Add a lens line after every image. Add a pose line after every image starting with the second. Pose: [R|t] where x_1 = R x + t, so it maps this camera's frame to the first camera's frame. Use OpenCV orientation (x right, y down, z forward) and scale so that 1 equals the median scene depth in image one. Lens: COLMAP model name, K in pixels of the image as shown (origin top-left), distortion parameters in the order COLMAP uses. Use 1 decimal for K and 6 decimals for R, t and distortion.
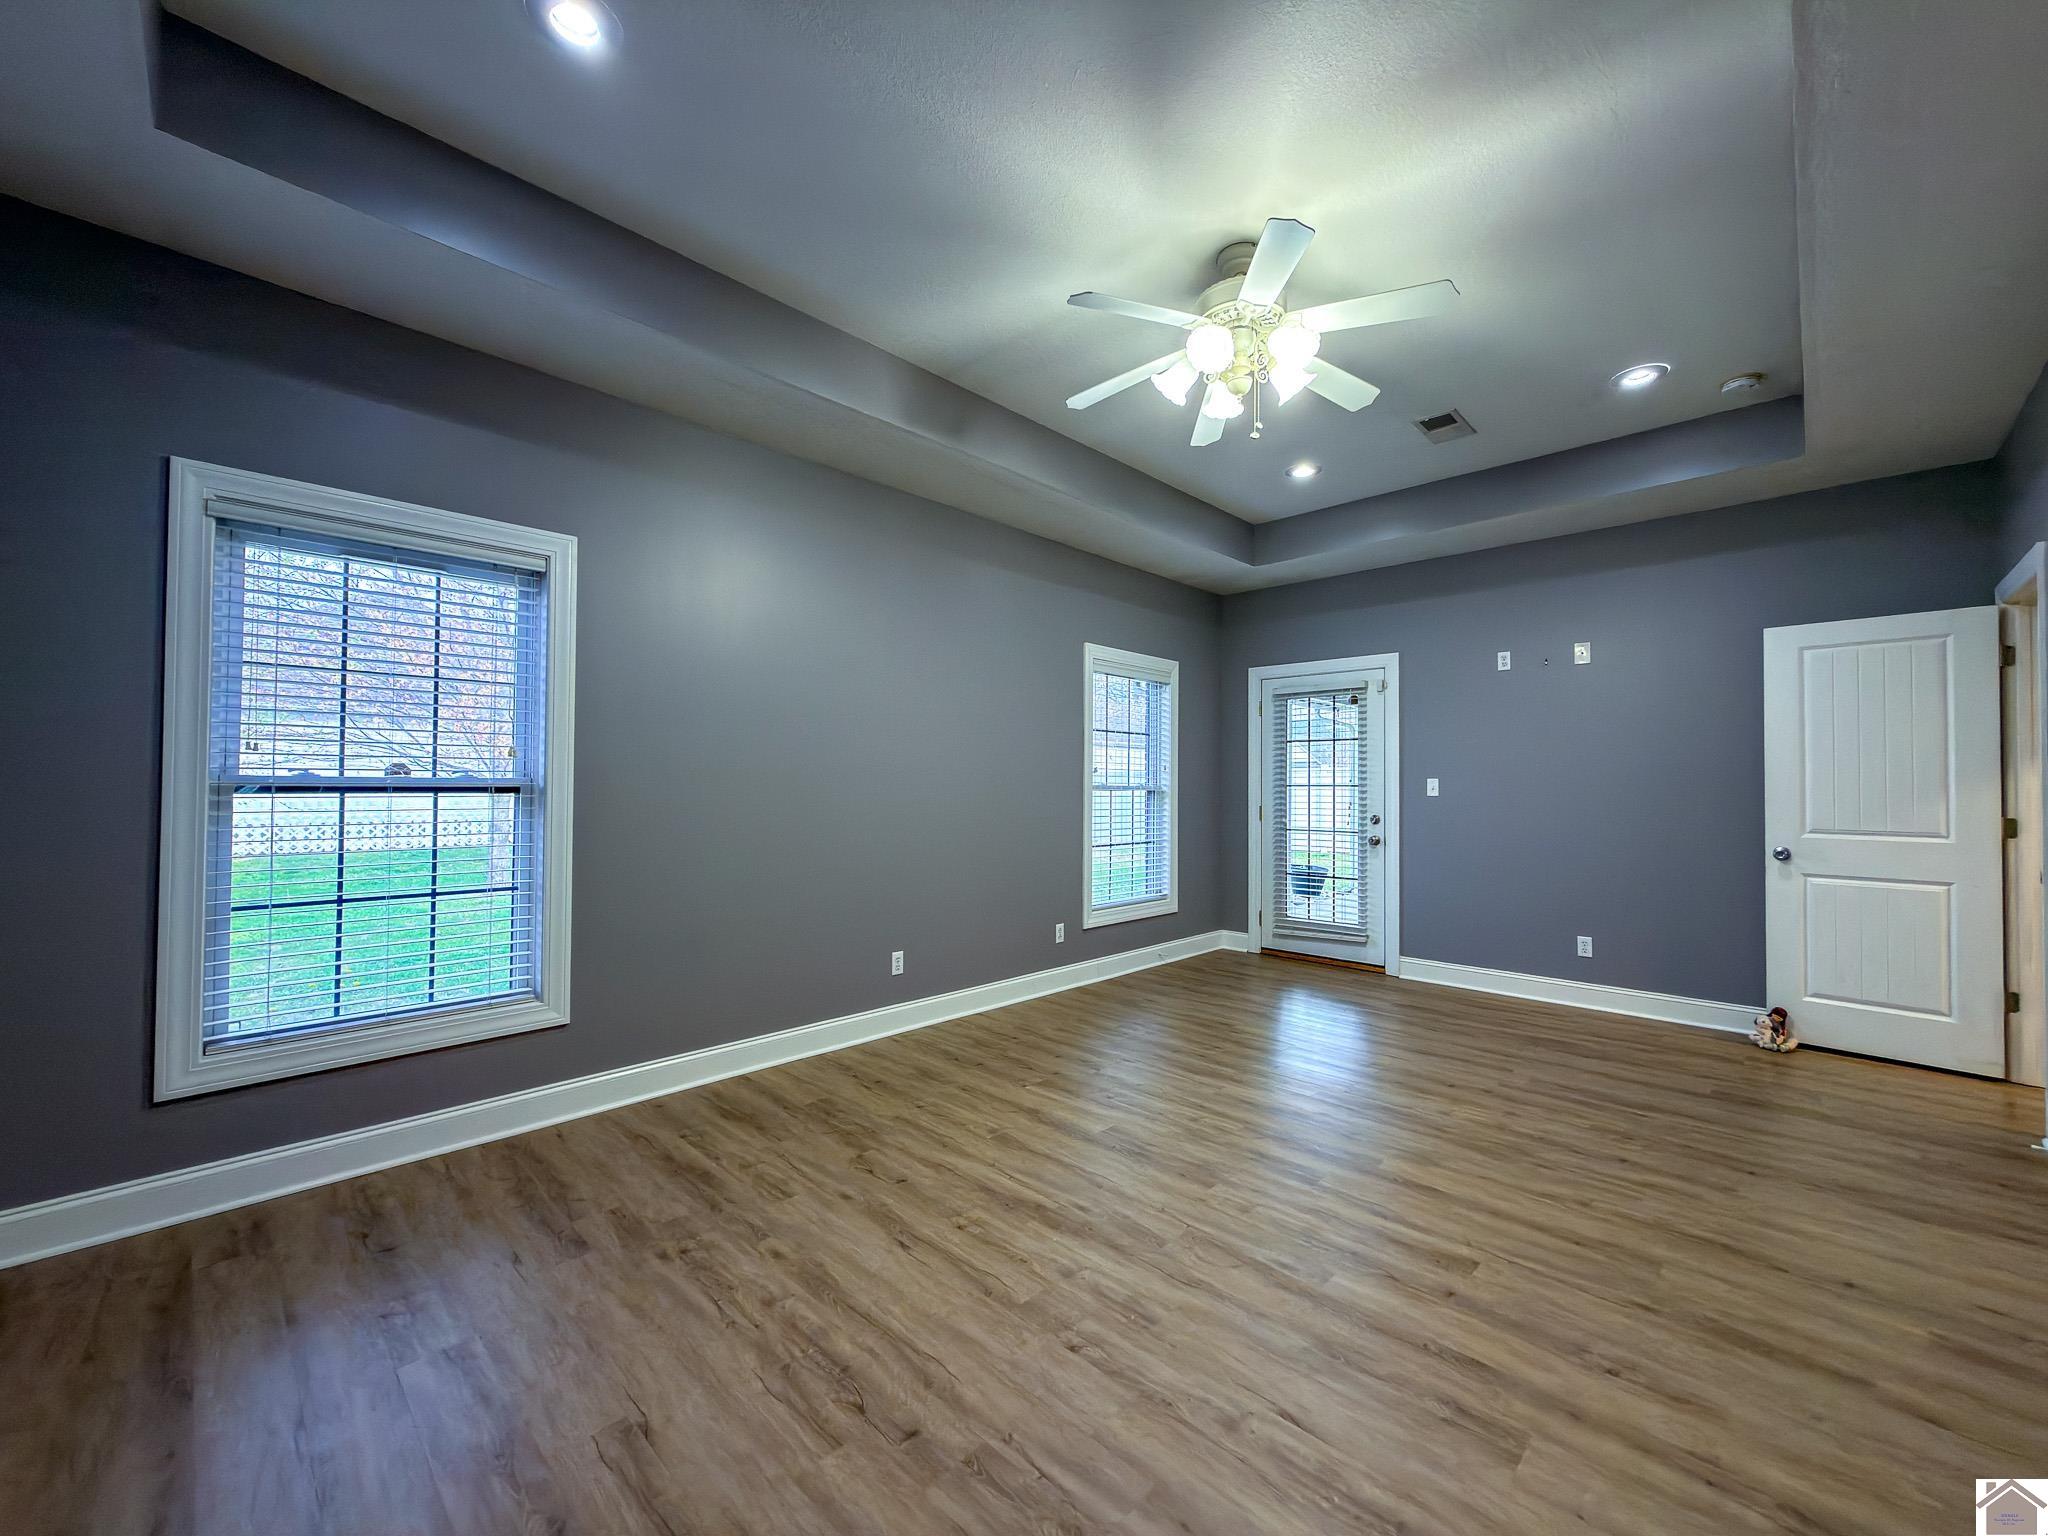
lens RADIAL K [[811.9, 0, 1035.9], [0, 811.9, 774.0], [0, 0, 1]] dist [-0.000093, 0.000011]
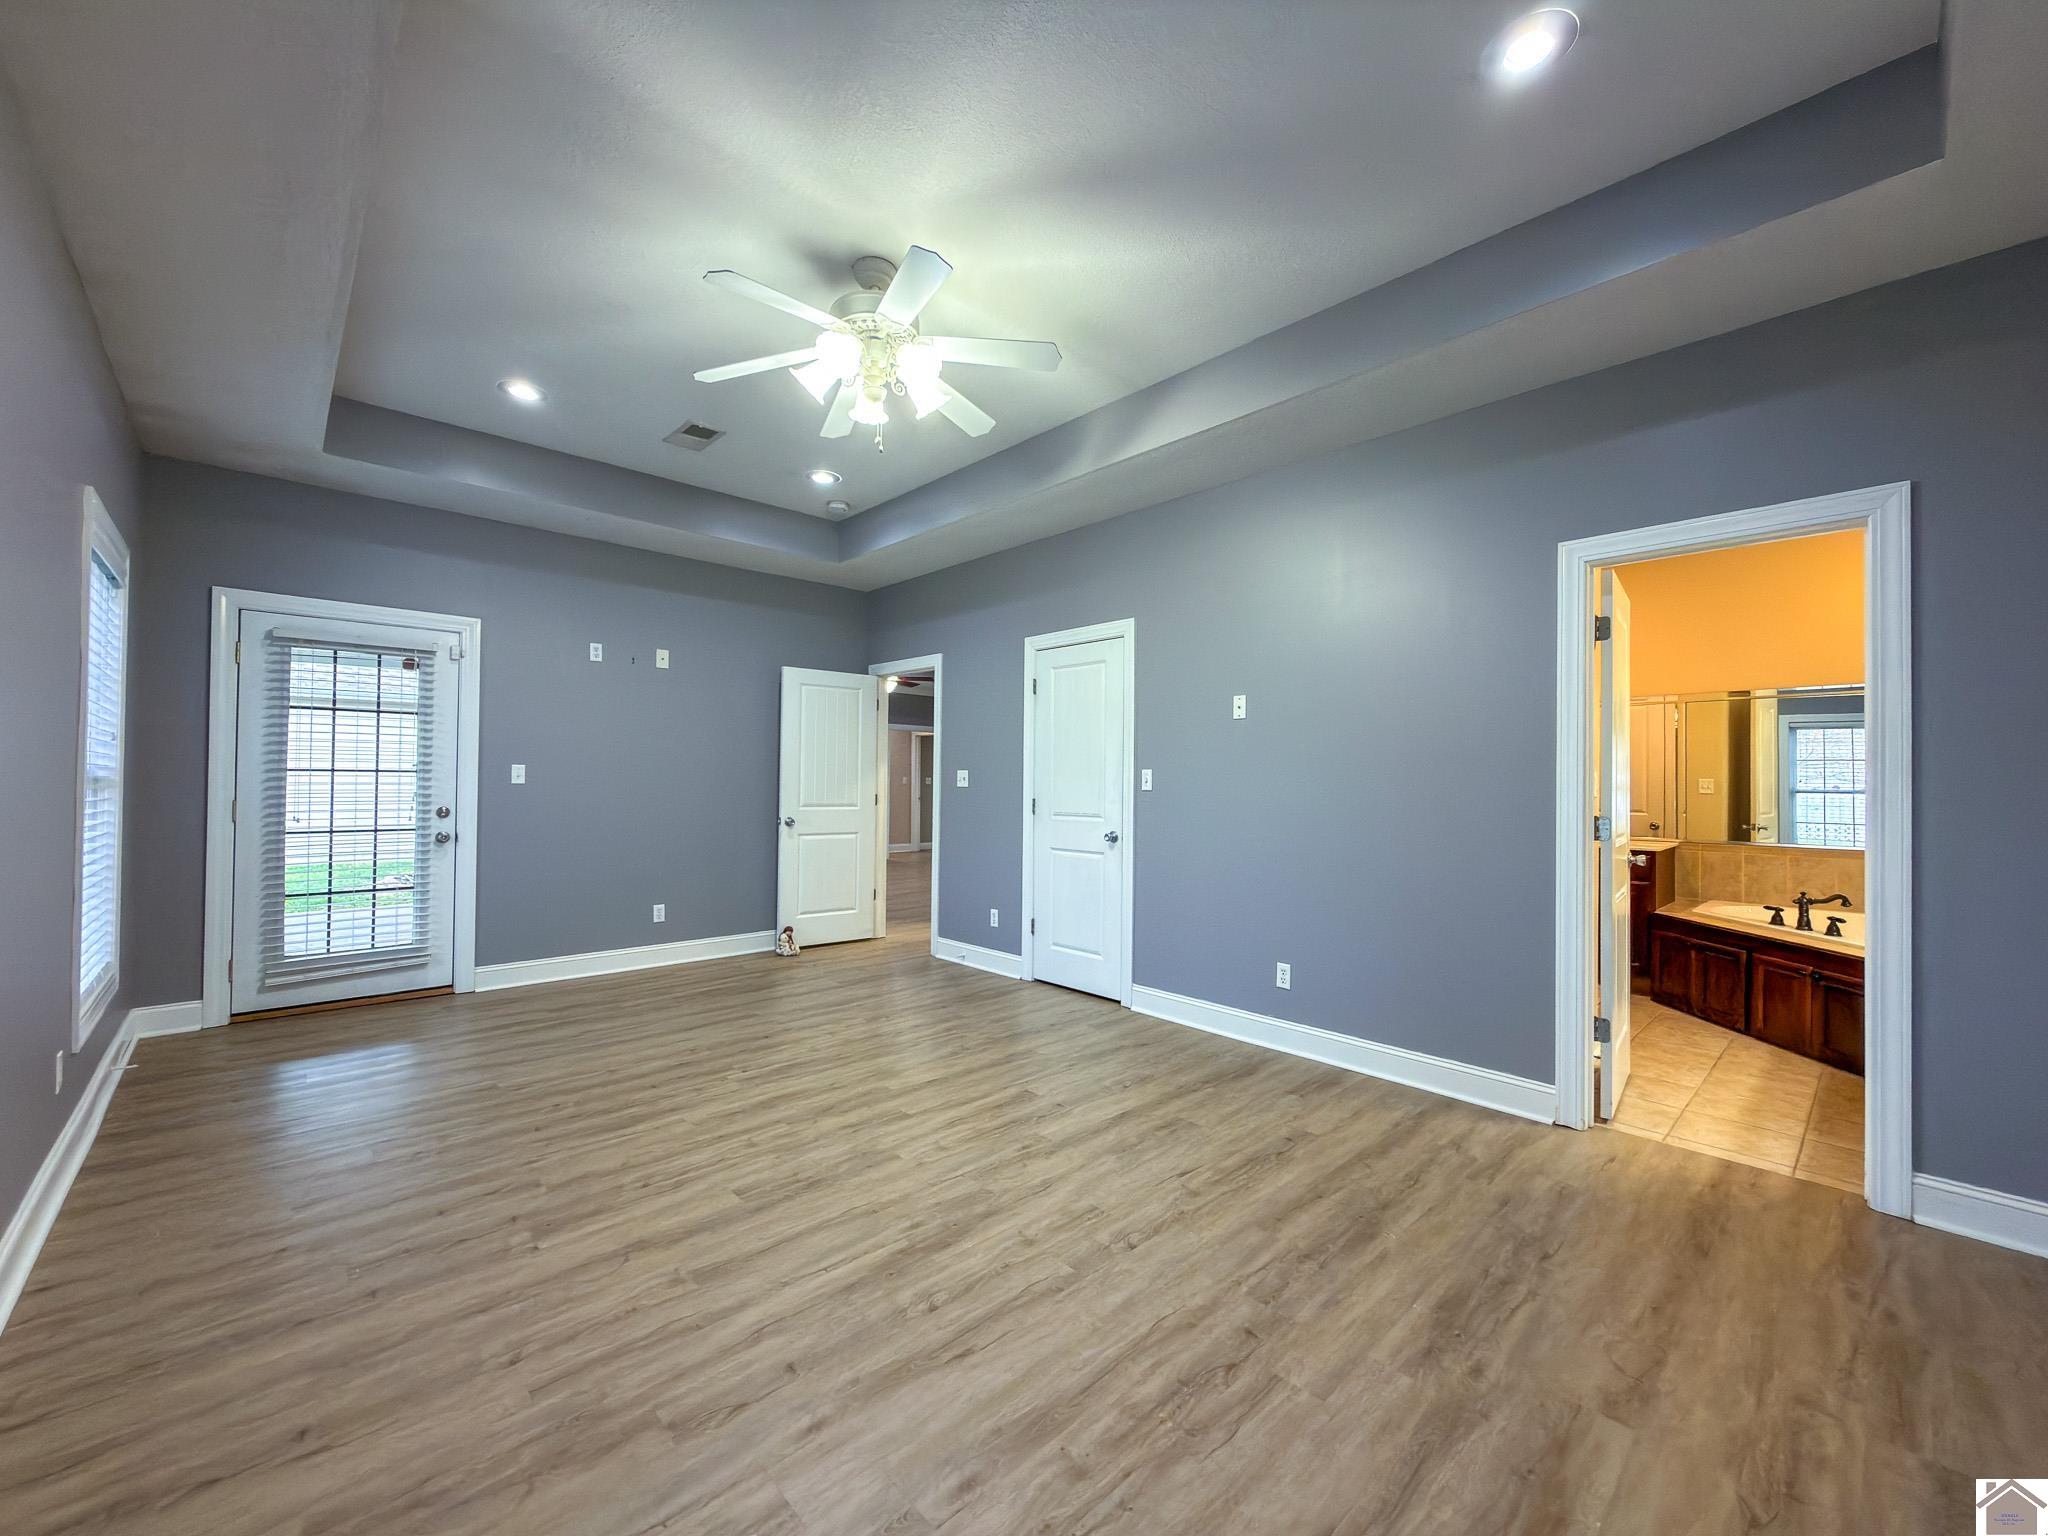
lens RADIAL K [[811.9, 0, 1019.5], [0, 811.9, 768.1], [0, 0, 1]] dist [-0.000093, 0.000011]
pose [[0.058331, 0.011092, 0.998236, -0.651476], [-0.026393, 0.999606, -0.009565, 0.005474], [-0.997948, -0.025789, 0.058601, 0.615256]]
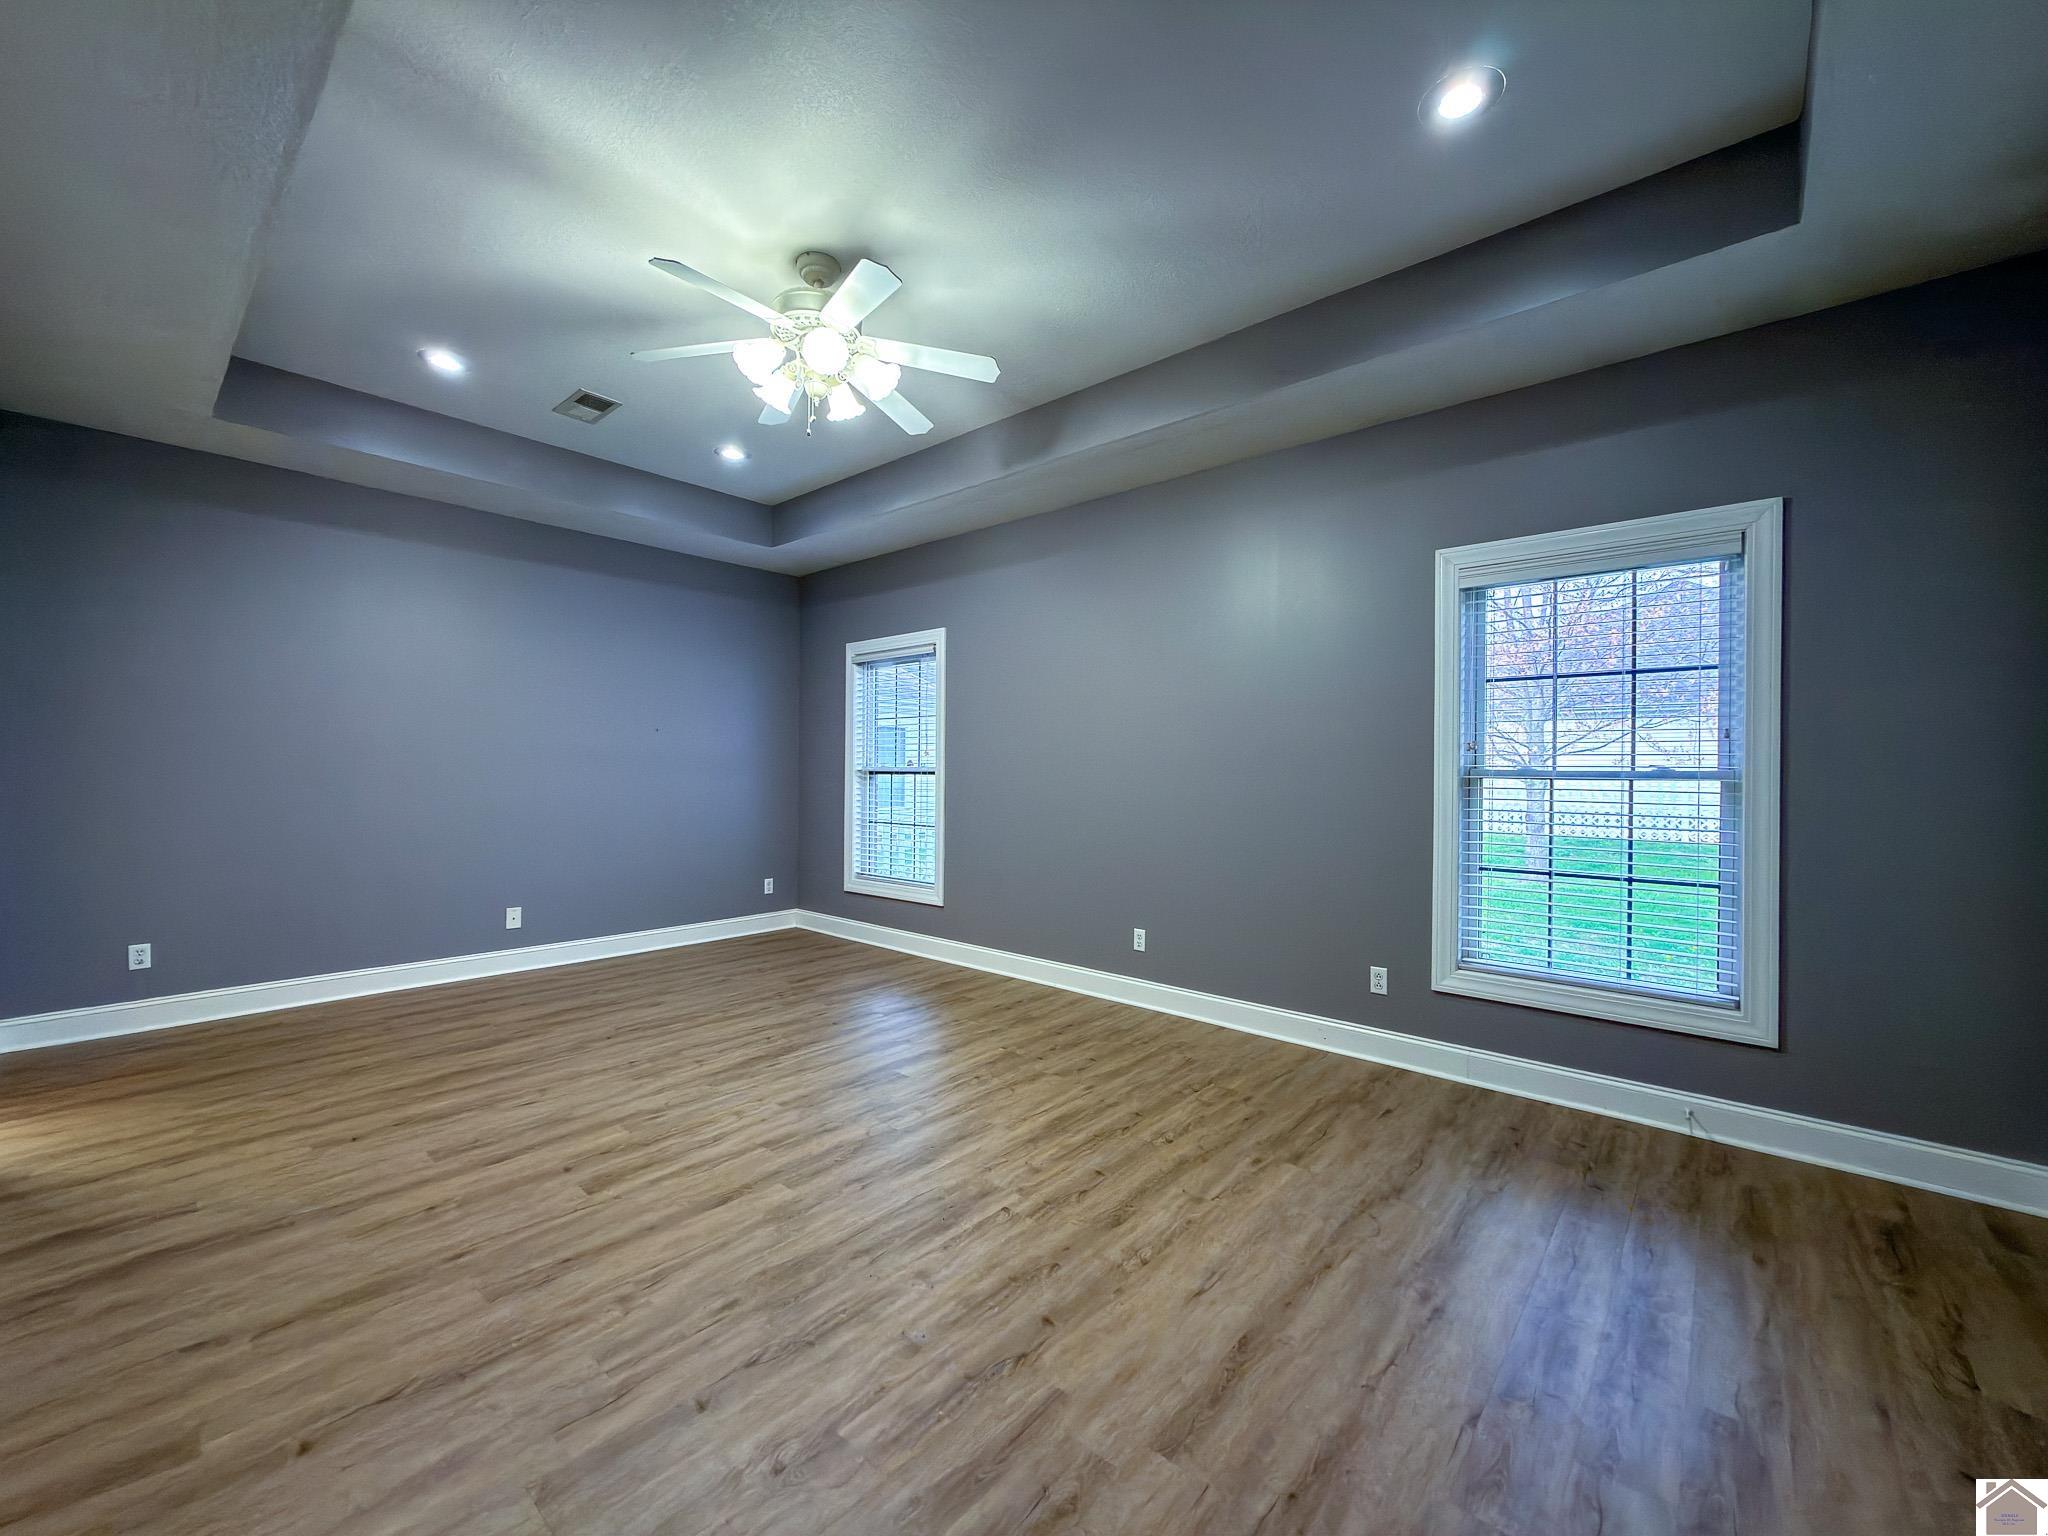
lens RADIAL K [[811.9, 0, 1024.7], [0, 811.9, 774.6], [0, 0, 1]] dist [-0.000093, 0.000011]
pose [[0.050650, -0.002183, -0.998714, 1.104160], [0.009654, 0.999952, -0.001696, 0.023556], [0.998670, -0.009556, 0.050669, 1.010999]]
